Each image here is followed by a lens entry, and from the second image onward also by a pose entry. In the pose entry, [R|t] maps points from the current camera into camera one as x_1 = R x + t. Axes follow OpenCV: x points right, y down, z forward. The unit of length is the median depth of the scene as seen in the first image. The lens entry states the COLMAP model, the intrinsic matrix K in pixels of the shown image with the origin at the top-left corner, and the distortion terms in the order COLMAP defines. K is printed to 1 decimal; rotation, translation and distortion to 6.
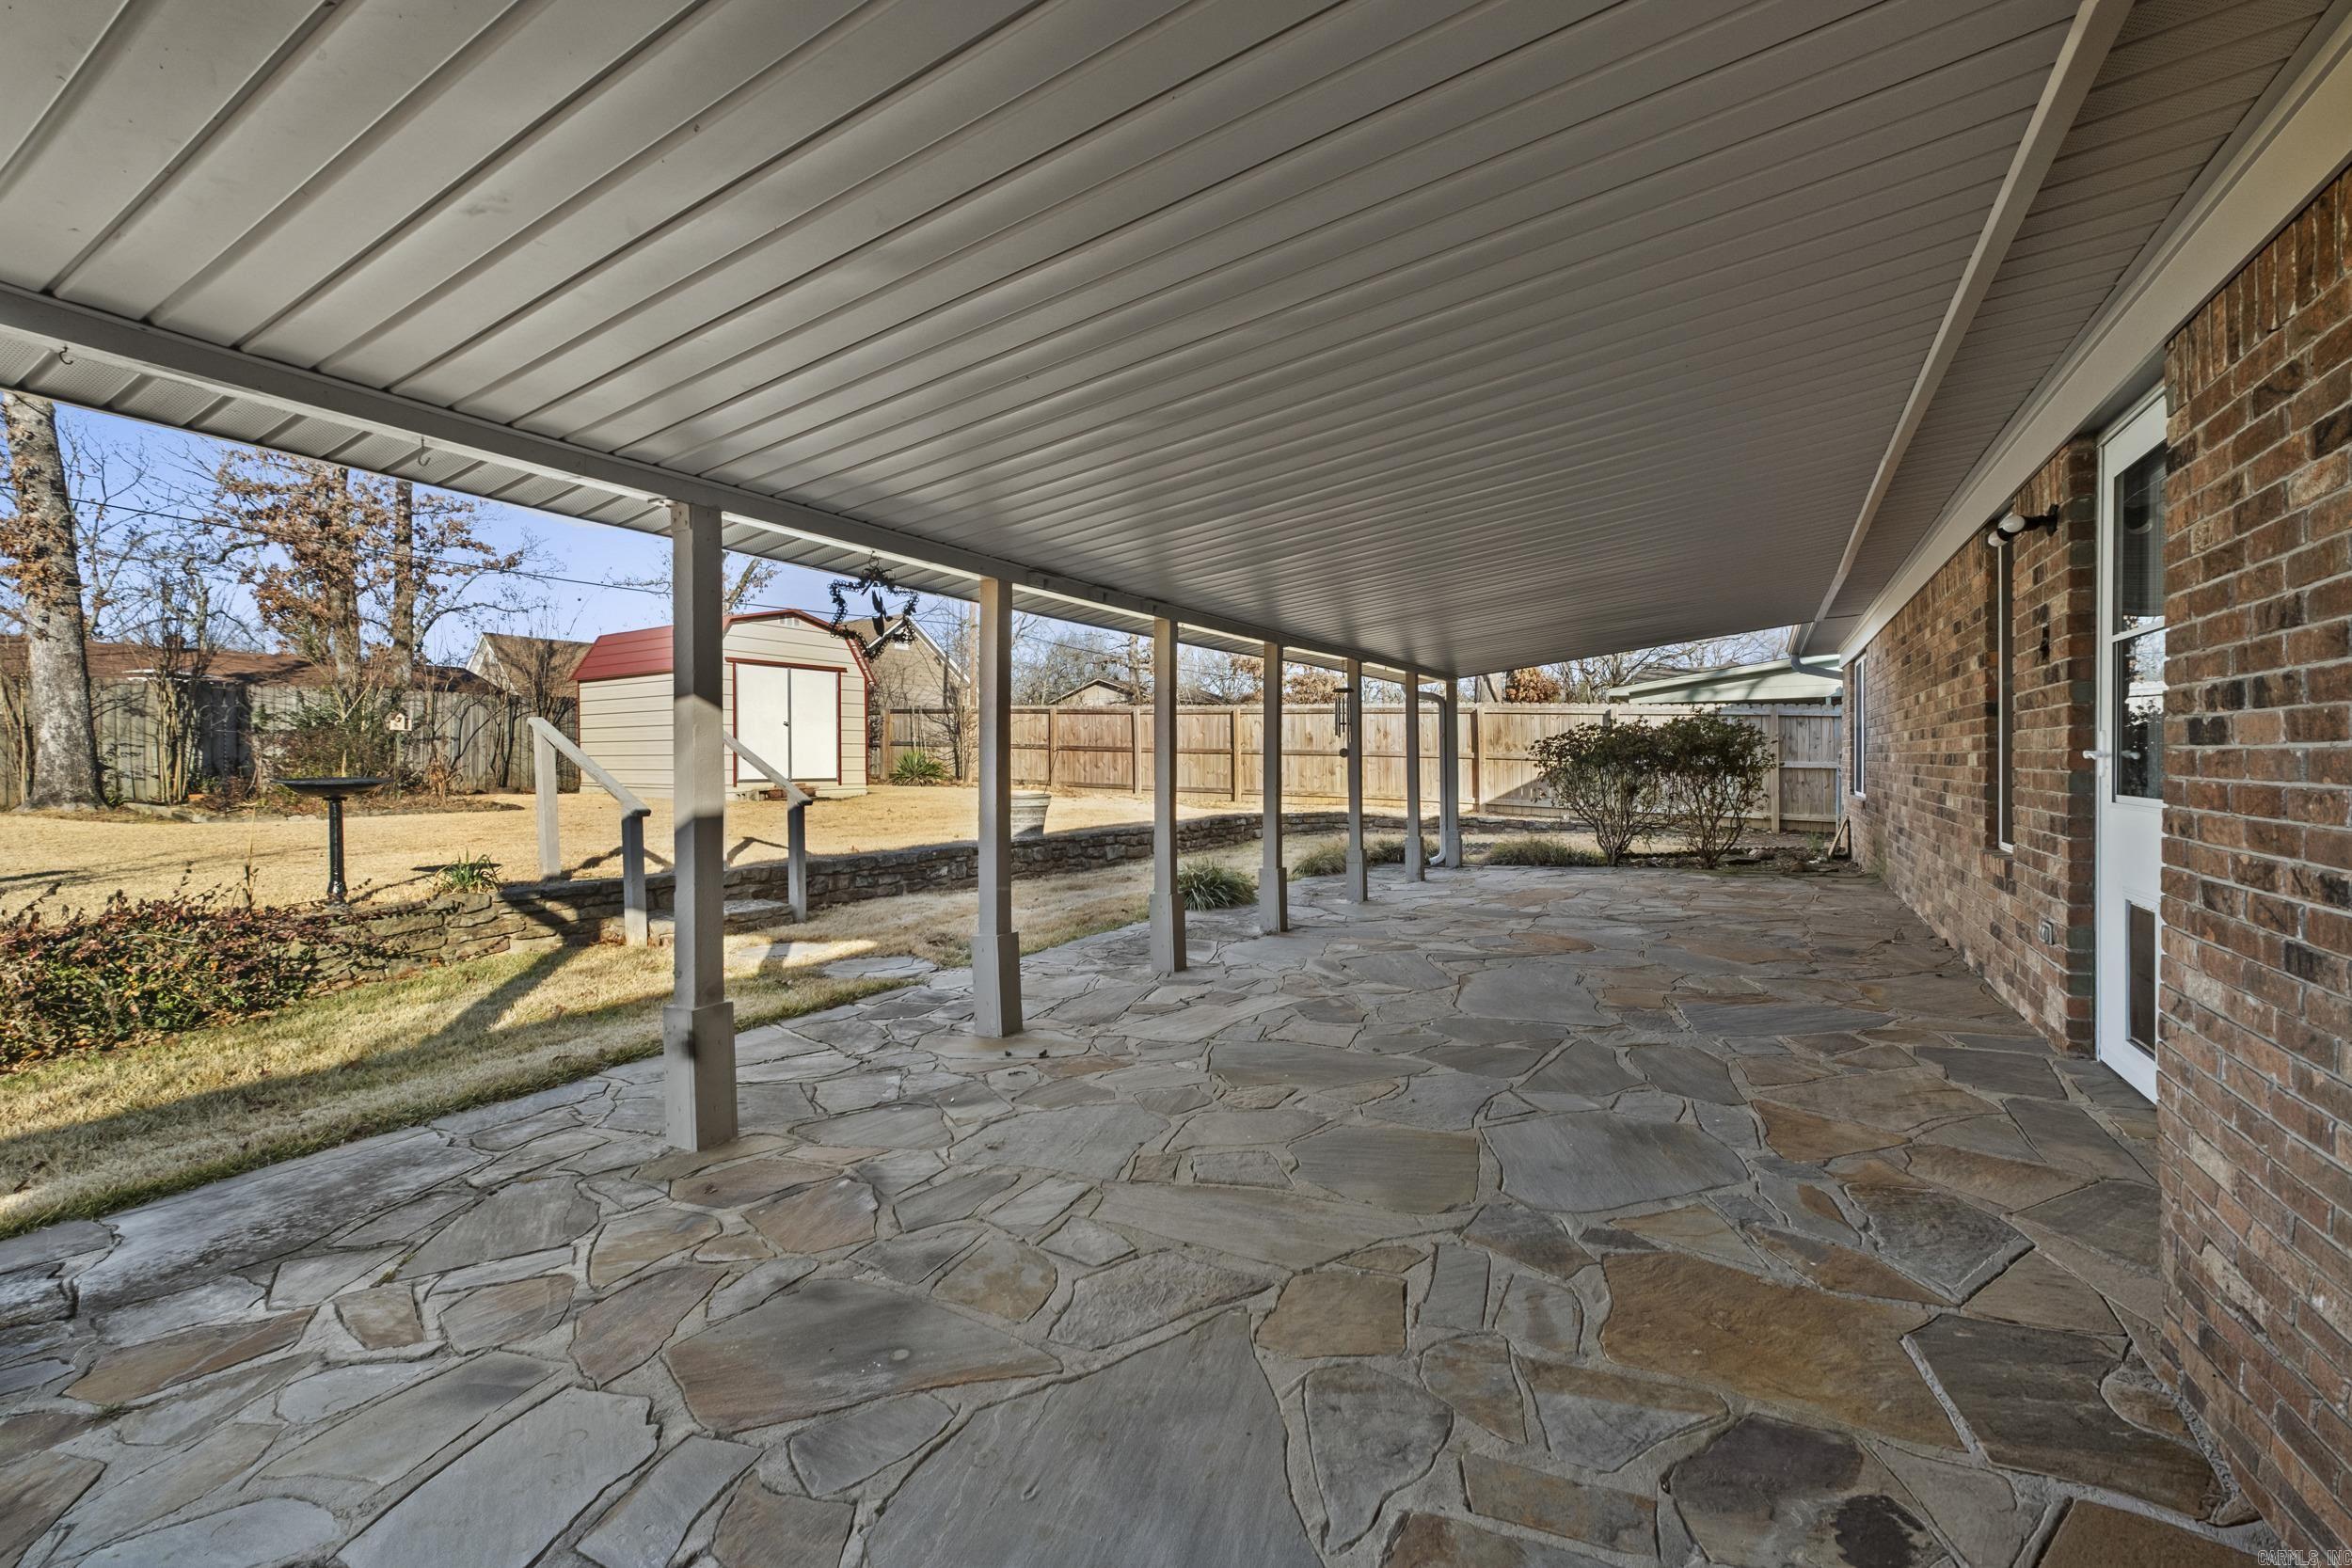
lens RADIAL K [[1013.4, 0, 1162.0], [0, 1013.4, 783.5], [0, 0, 1]] dist [0.003415, 0.000188]
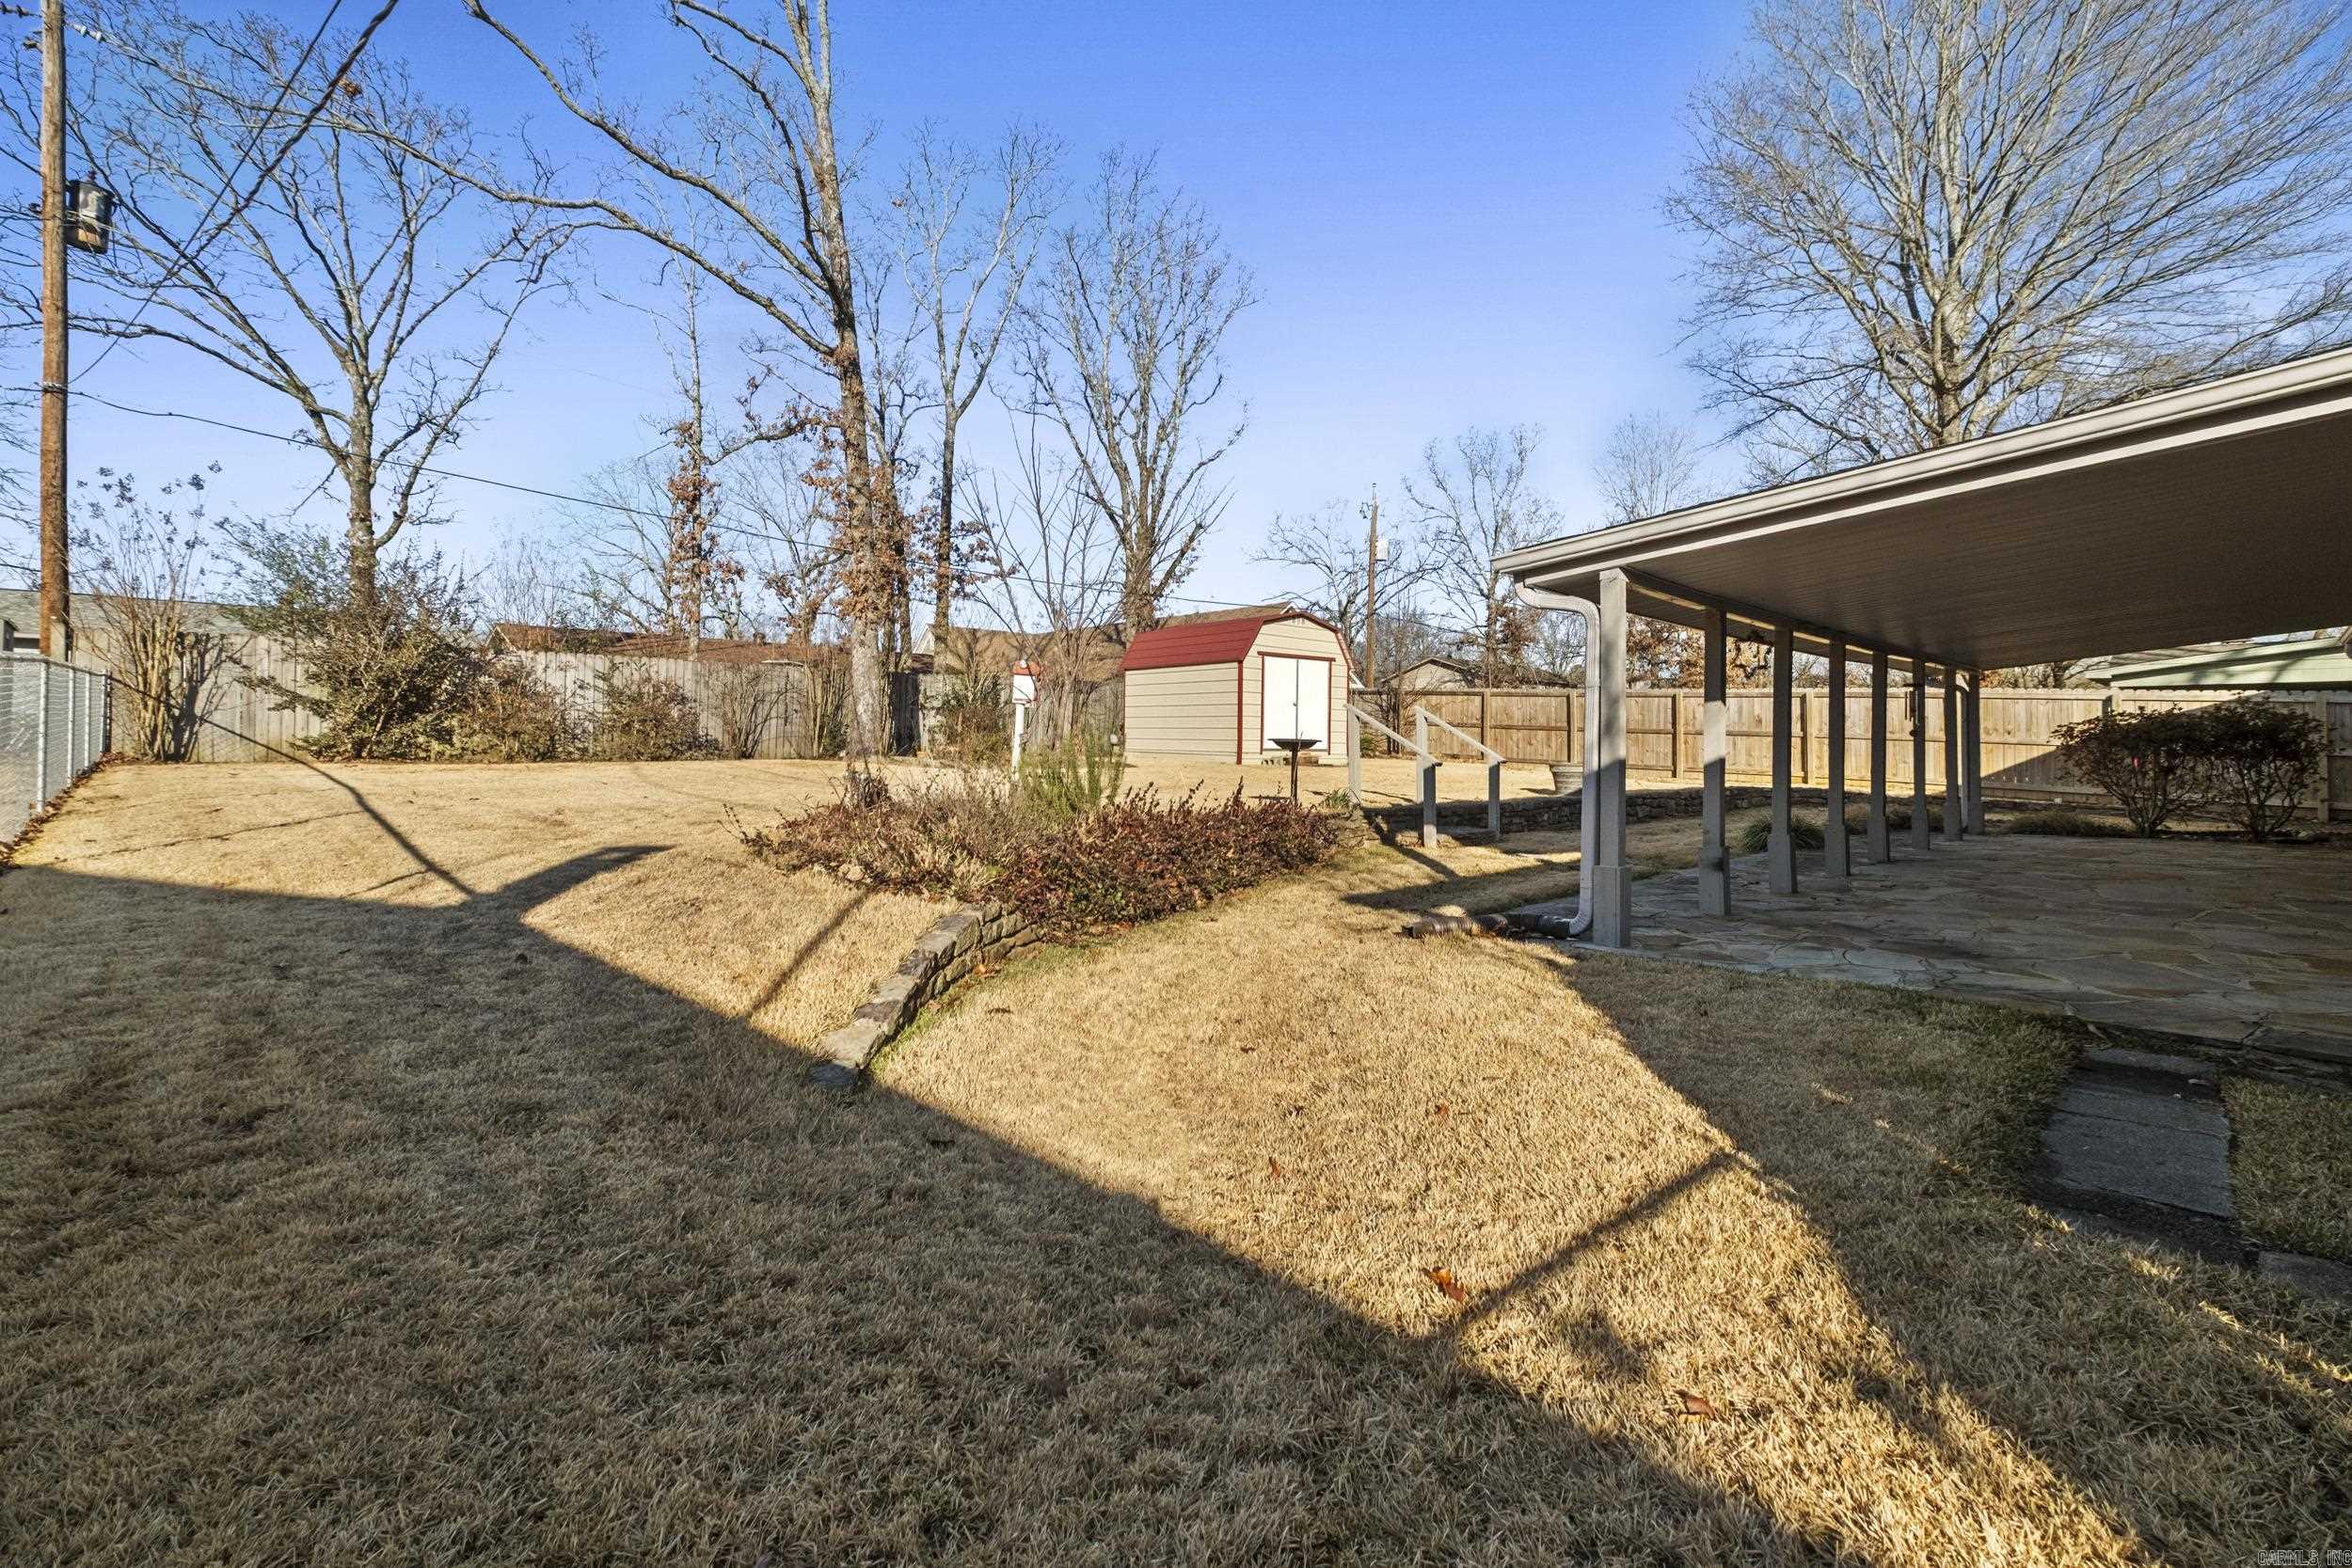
lens RADIAL K [[1020.3, 0, 1167.8], [0, 1020.3, 781.4], [0, 0, 1]] dist [0.002199, -0.000444]
pose [[0.959526, 0.027506, -0.280273, -0.176357], [-0.022165, 0.999508, 0.022210, 0.011141], [0.280745, -0.015099, 0.959663, -0.245206]]
